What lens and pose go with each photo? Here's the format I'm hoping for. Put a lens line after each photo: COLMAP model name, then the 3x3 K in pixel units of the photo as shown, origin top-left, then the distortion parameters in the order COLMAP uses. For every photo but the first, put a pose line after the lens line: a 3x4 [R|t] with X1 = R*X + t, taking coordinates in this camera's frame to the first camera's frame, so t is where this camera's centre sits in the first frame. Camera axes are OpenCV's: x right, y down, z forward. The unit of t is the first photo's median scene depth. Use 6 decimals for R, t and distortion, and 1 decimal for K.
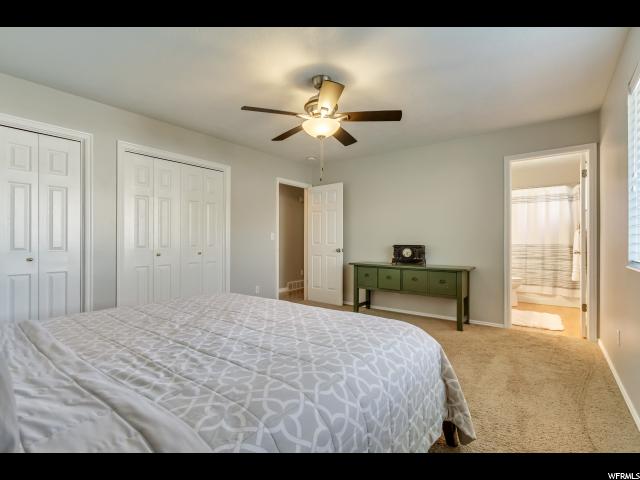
lens RADIAL K [[299.1, 0, 320.0], [0, 299.1, 240.0], [0, 0, 1]] dist [0.000664, 0.000099]
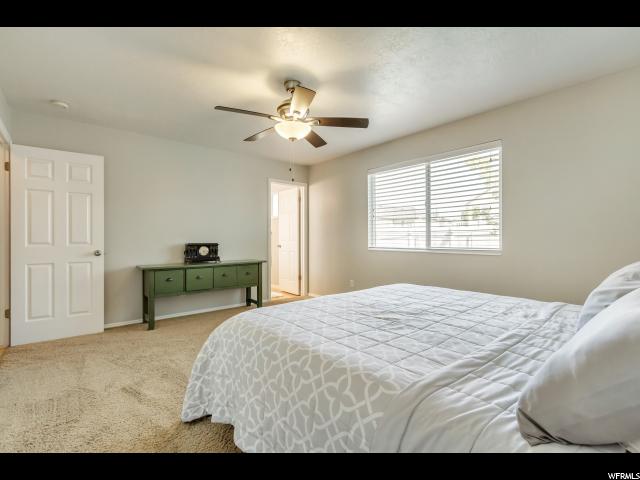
lens RADIAL K [[299.1, 0, 320.0], [0, 299.1, 240.0], [0, 0, 1]] dist [0.000664, 0.000099]
pose [[0.199083, -0.006205, 0.979963, -0.601235], [0.001321, 0.999981, 0.006063, 0.000393], [-0.979982, 0.000088, 0.199088, 0.419006]]
